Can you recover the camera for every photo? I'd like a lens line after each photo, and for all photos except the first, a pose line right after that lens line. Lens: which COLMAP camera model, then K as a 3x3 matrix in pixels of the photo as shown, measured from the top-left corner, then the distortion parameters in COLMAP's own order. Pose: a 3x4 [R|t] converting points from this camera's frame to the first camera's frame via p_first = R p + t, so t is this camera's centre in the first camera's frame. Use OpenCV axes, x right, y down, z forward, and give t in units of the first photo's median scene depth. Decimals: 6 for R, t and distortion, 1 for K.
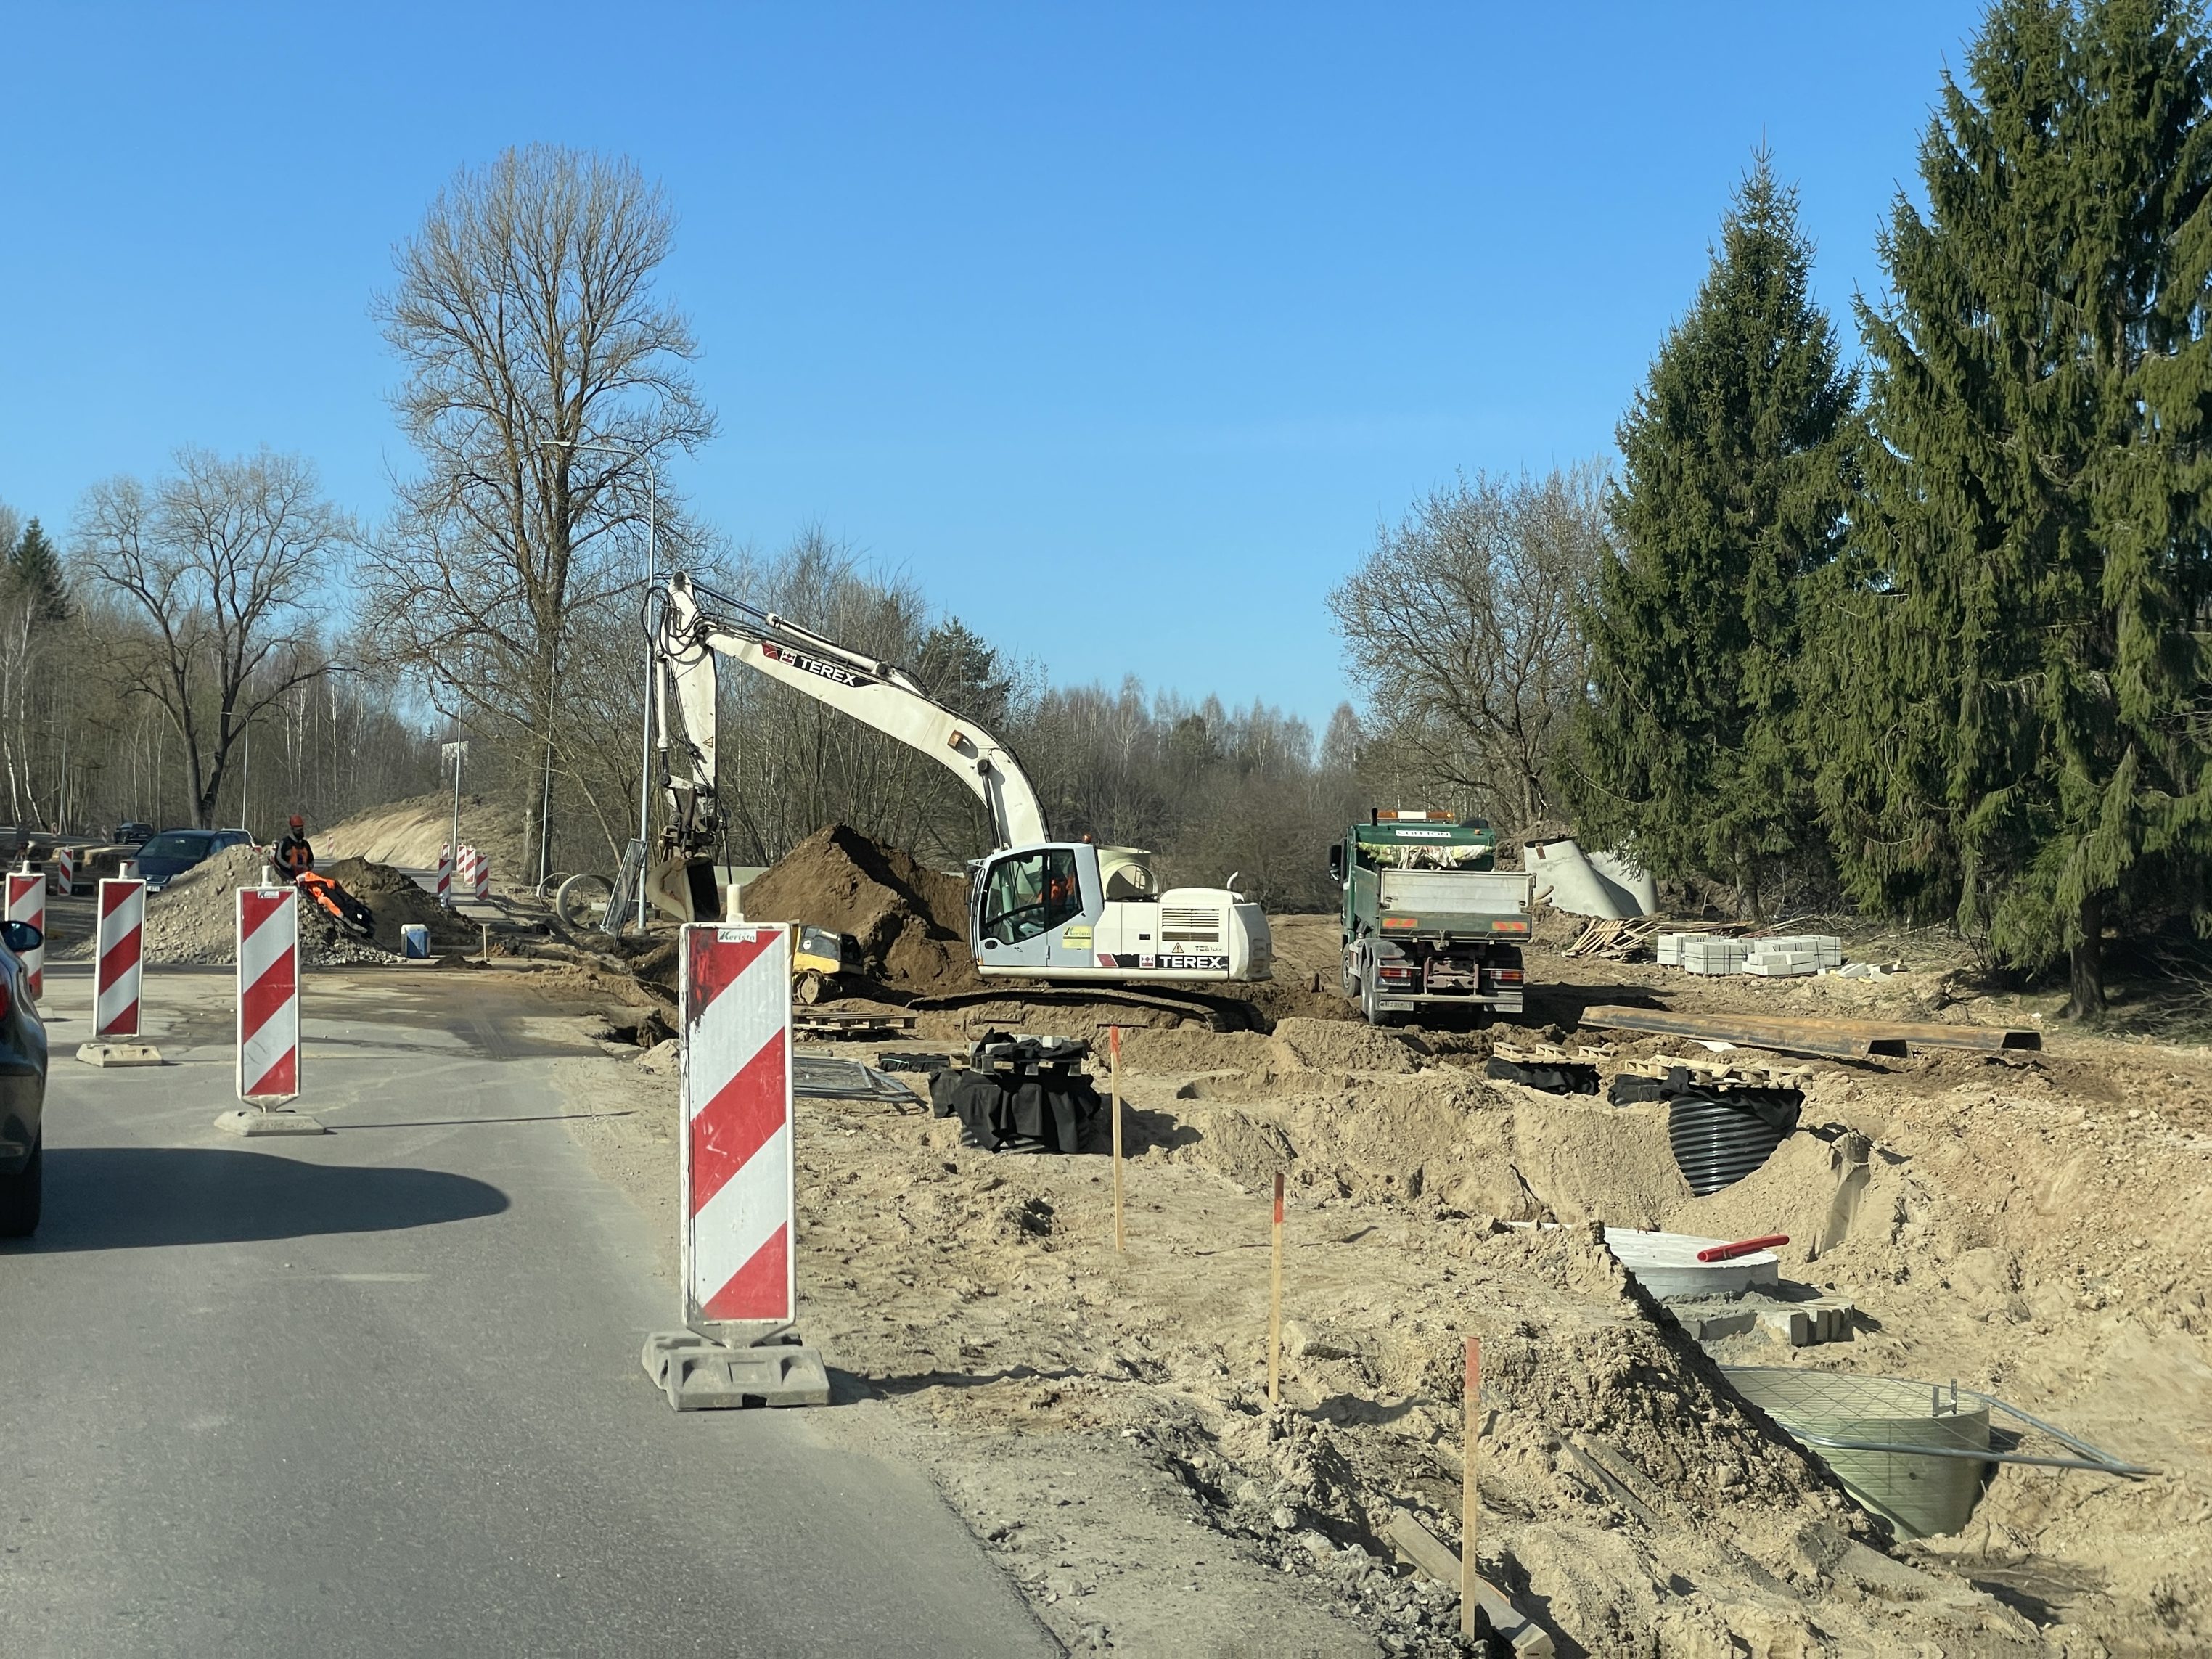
lens RADIAL K [[3352.1, 0, 1110.9], [0, 3352.1, 828.9], [0, 0, 1]] dist [0.148166, 0.000000]
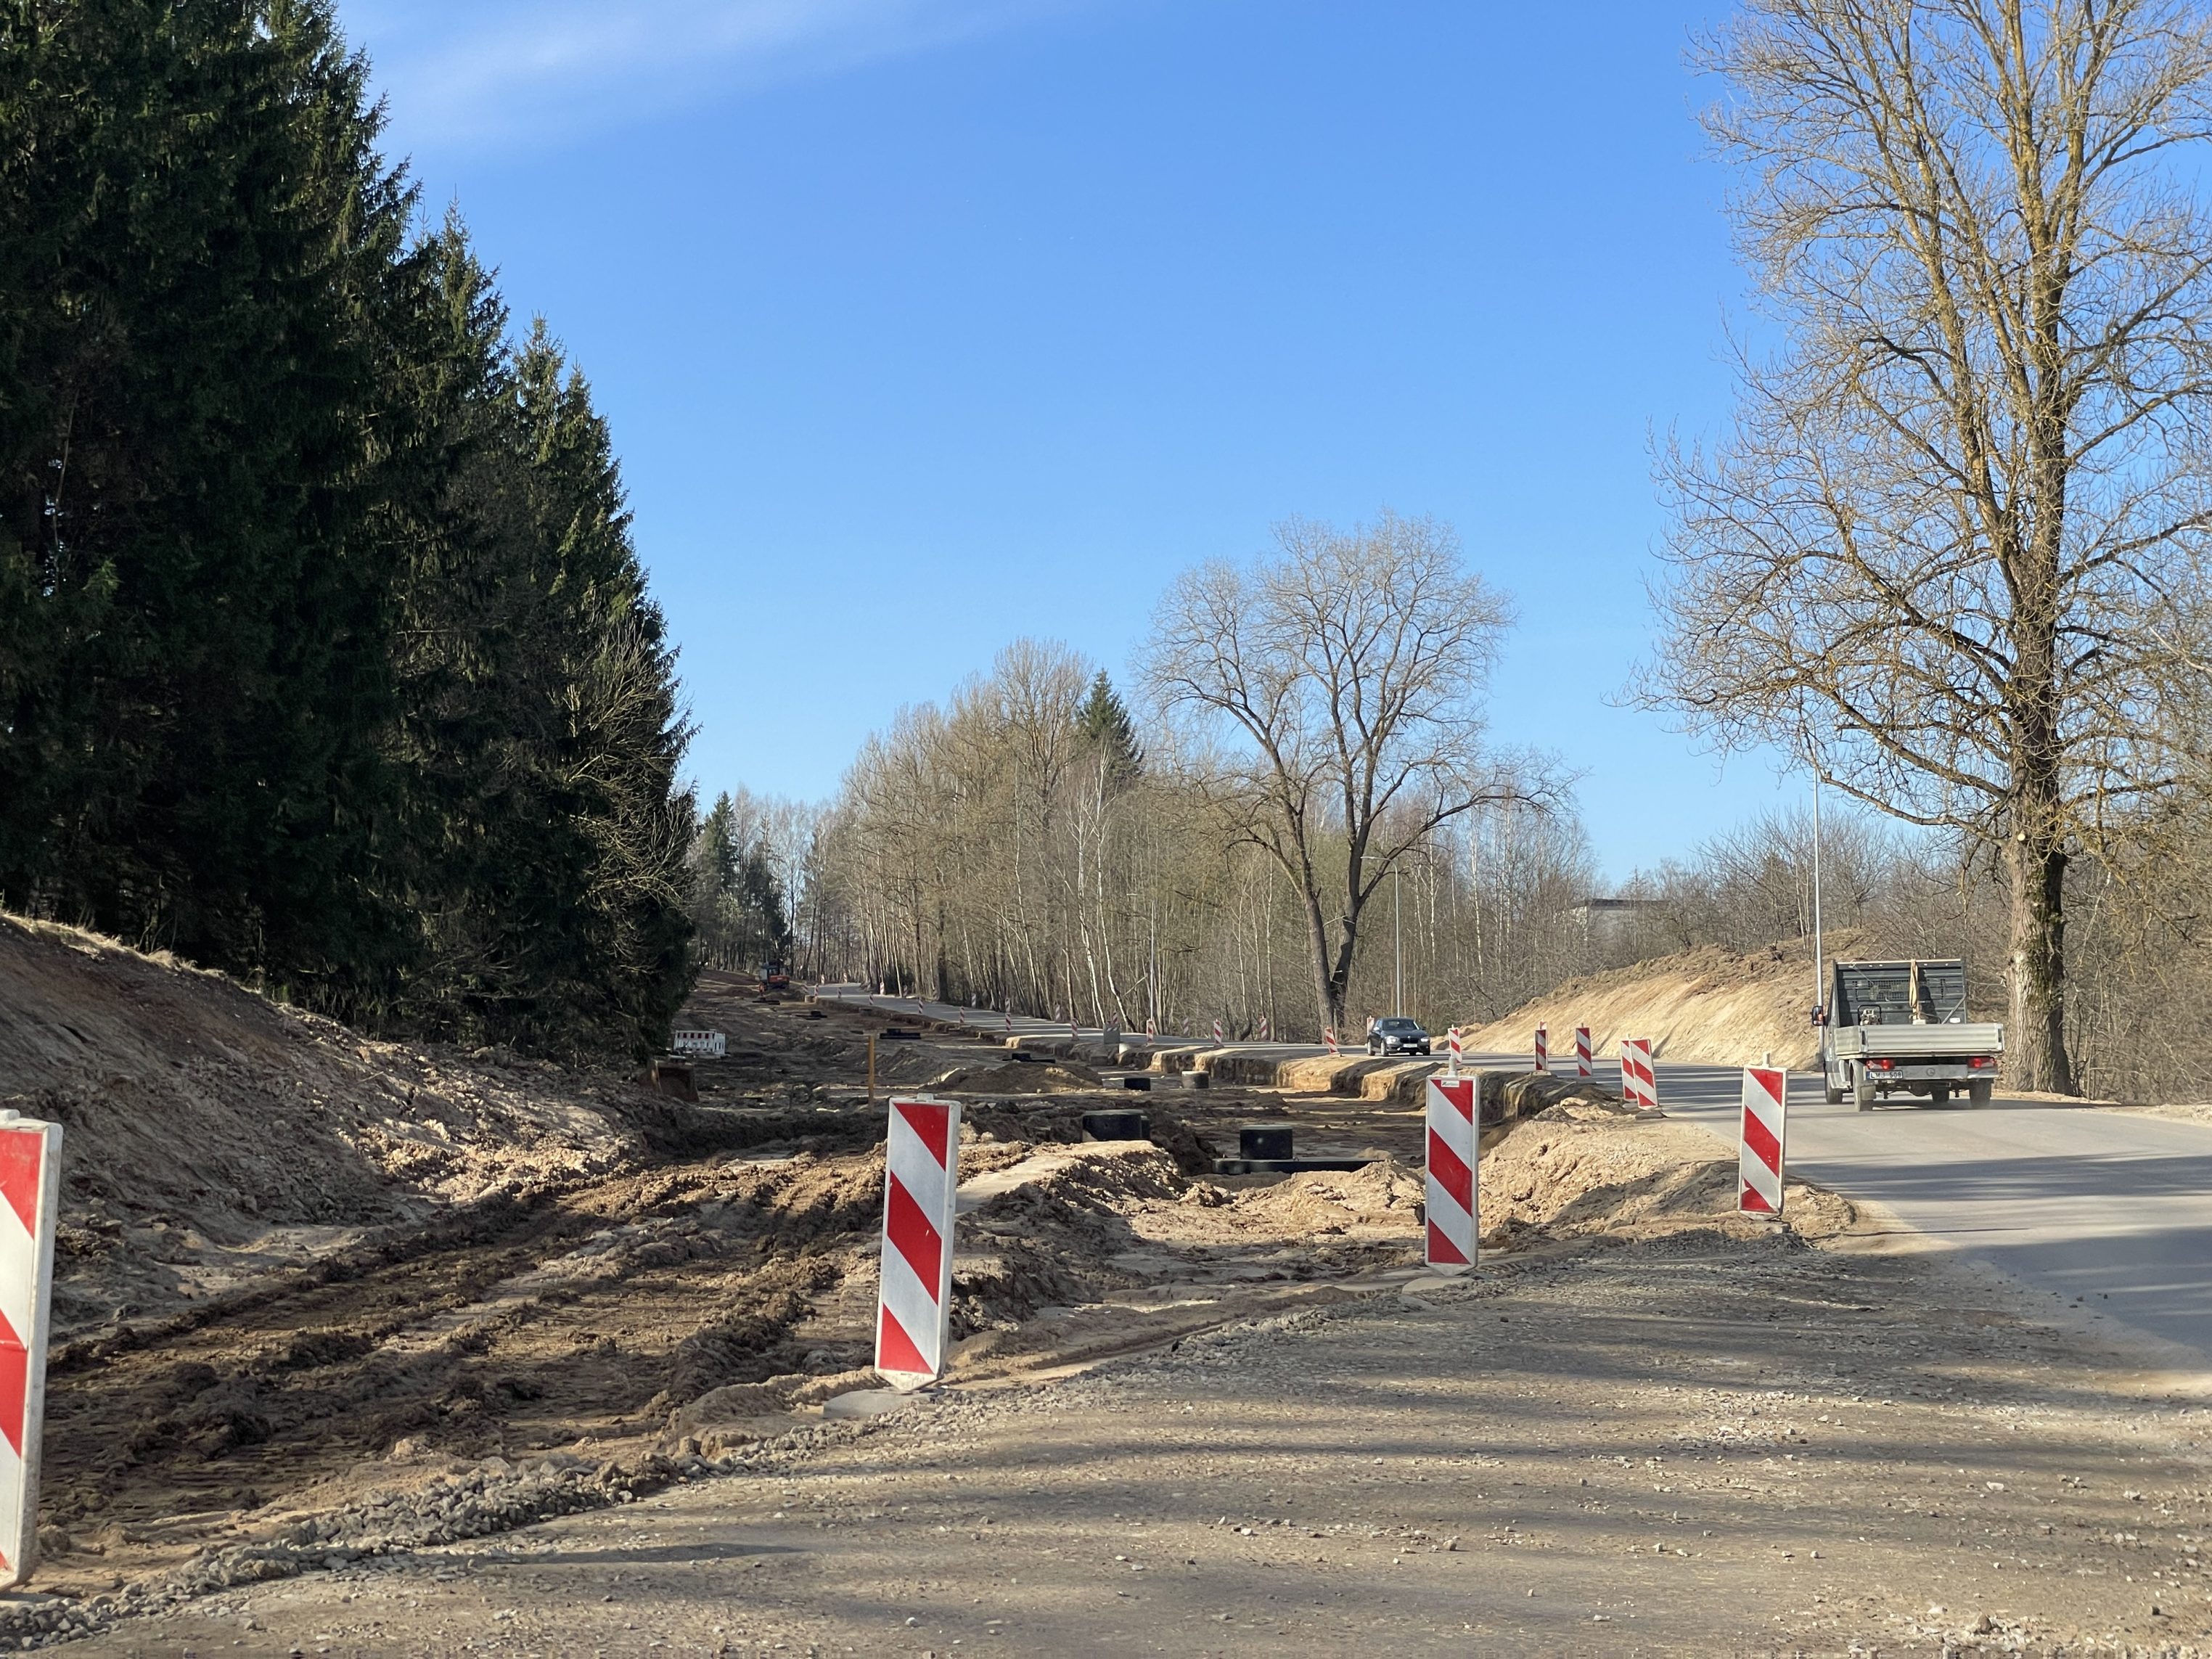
lens RADIAL K [[3352.1, 0, 1105.1], [0, 3352.1, 831.6], [0, 0, 1]] dist [0.148166, 0.000000]
pose [[0.953054, -0.058502, -0.297095, -0.147365], [0.042527, 0.997295, -0.059958, 0.001329], [0.299799, 0.044509, 0.952964, 0.434457]]
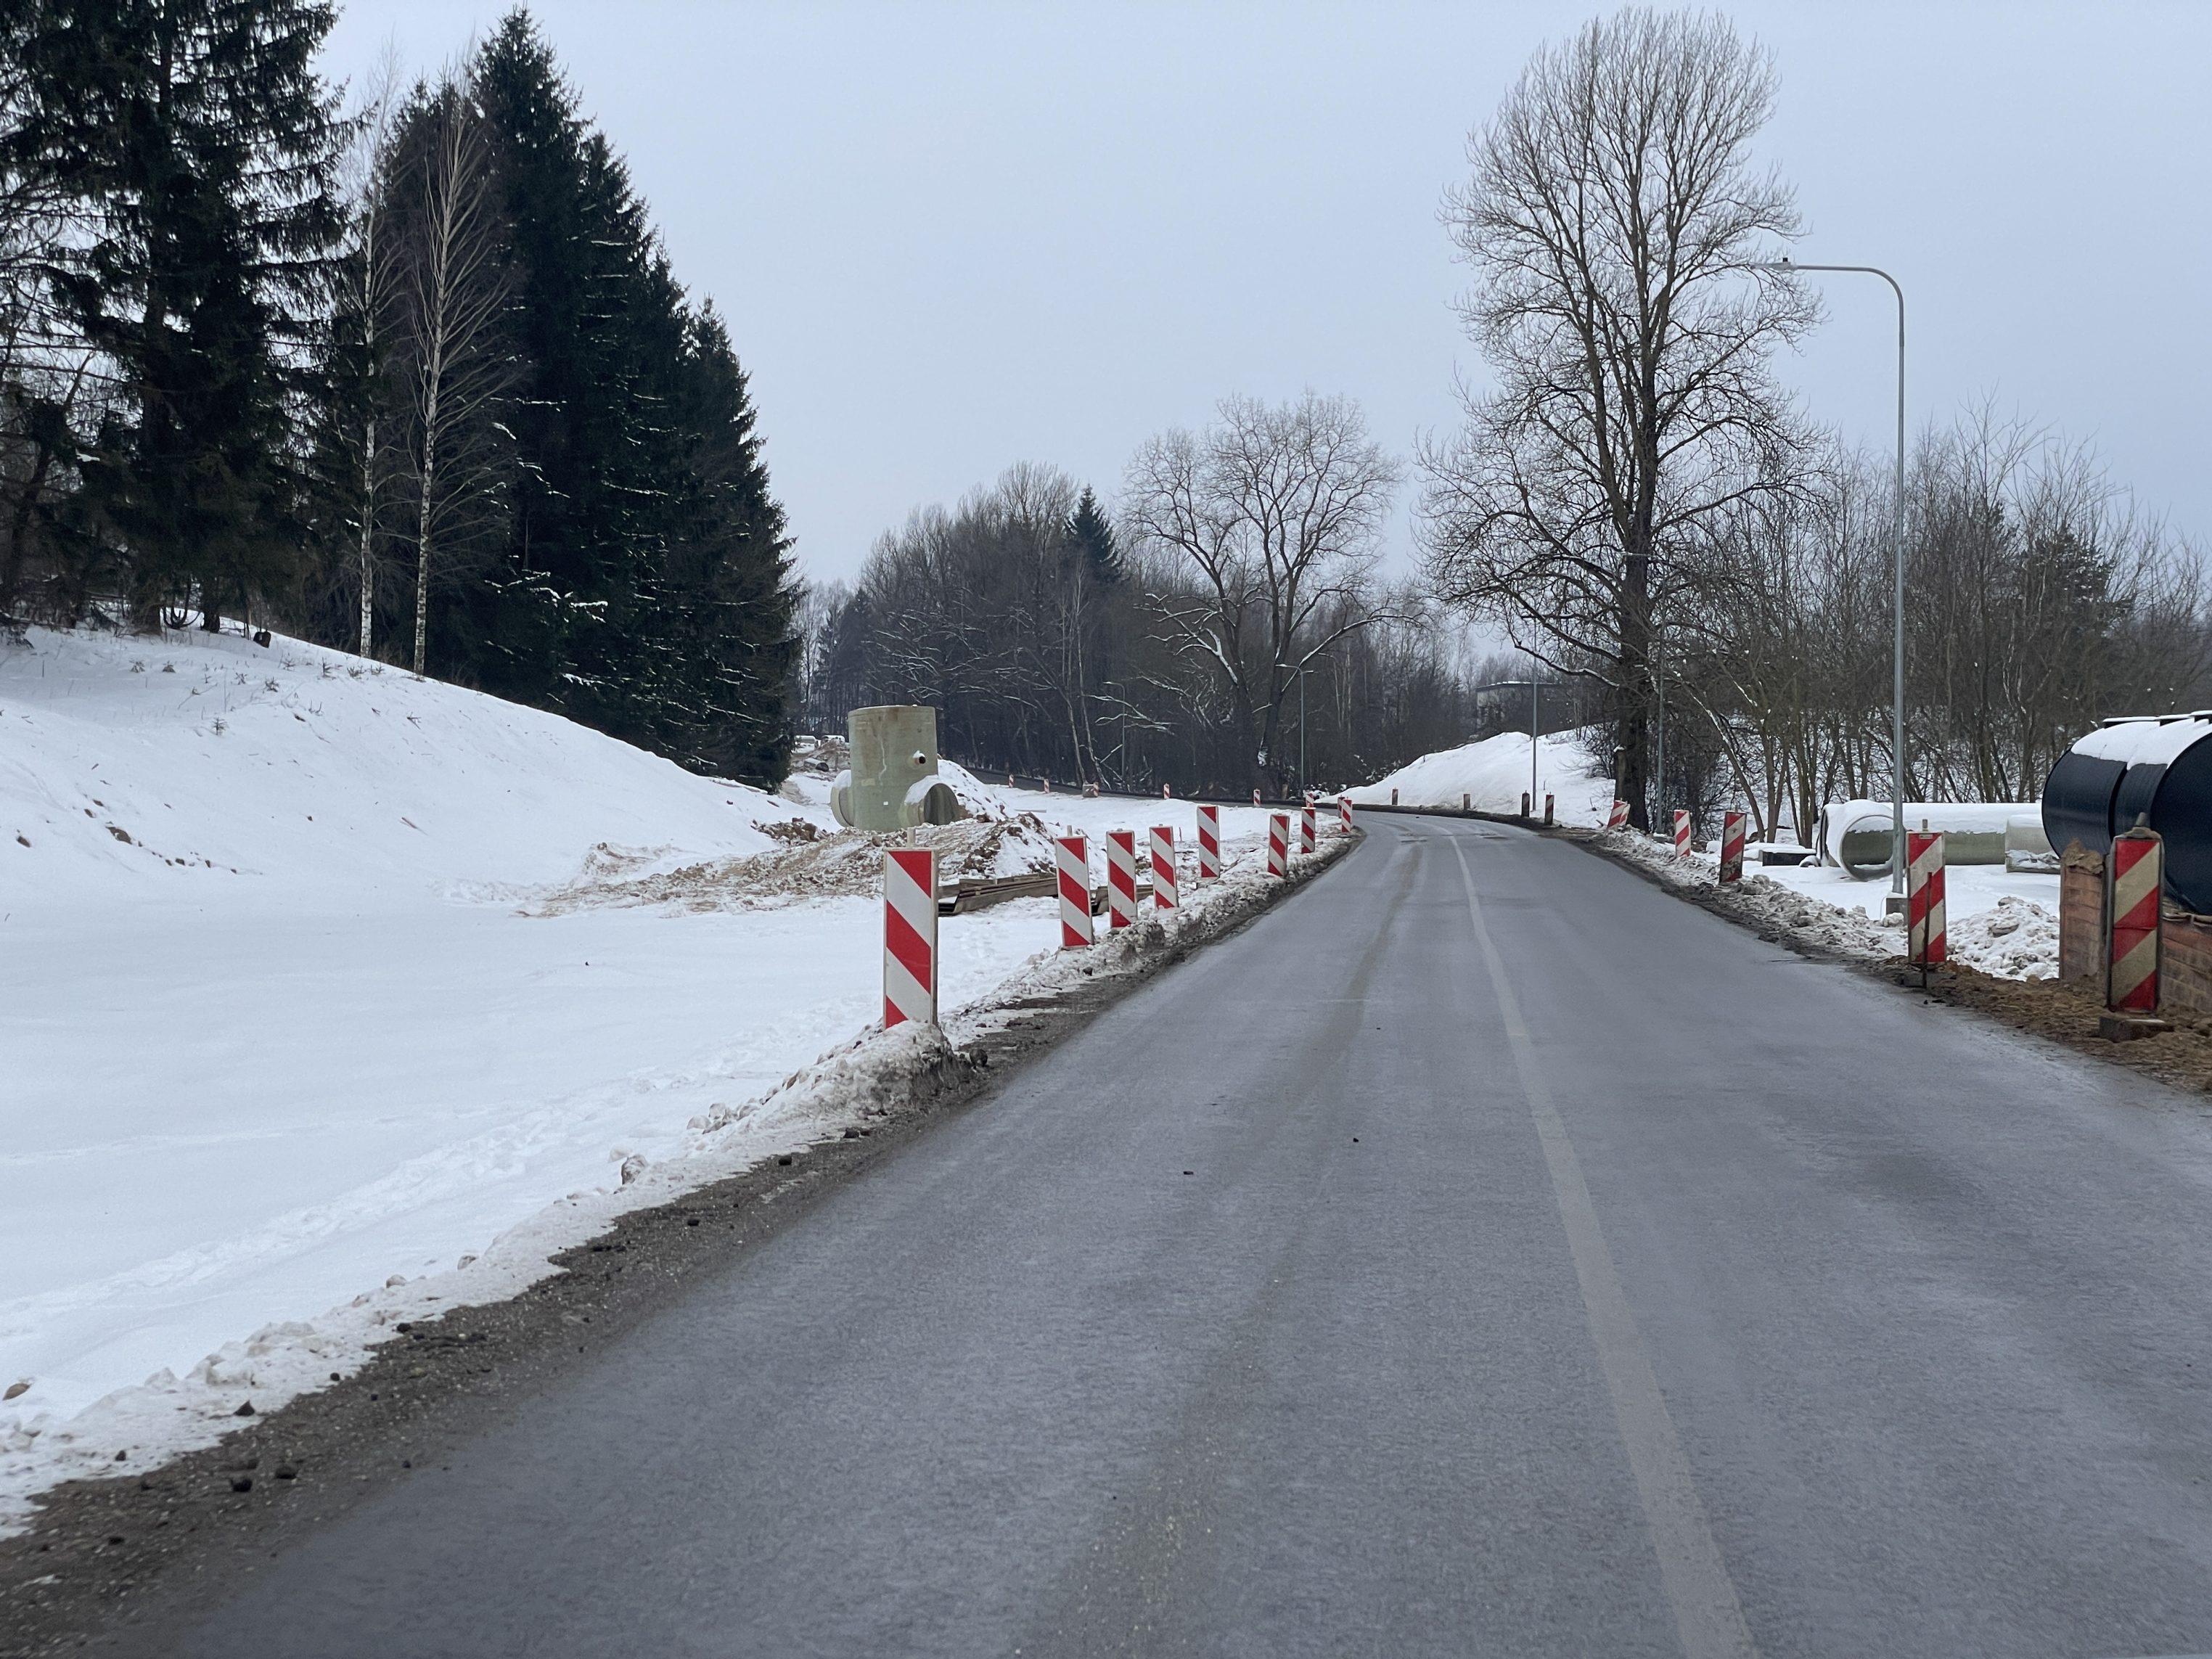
lens RADIAL K [[3352.1, 0, 1112.7], [0, 3352.1, 829.7], [0, 0, 1]] dist [0.148166, 0.000000]
pose [[0.955604, -0.022757, -0.293773, -0.037175], [0.027183, 0.999570, 0.010992, 0.001348], [0.293396, -0.018490, 0.955812, 0.093374]]
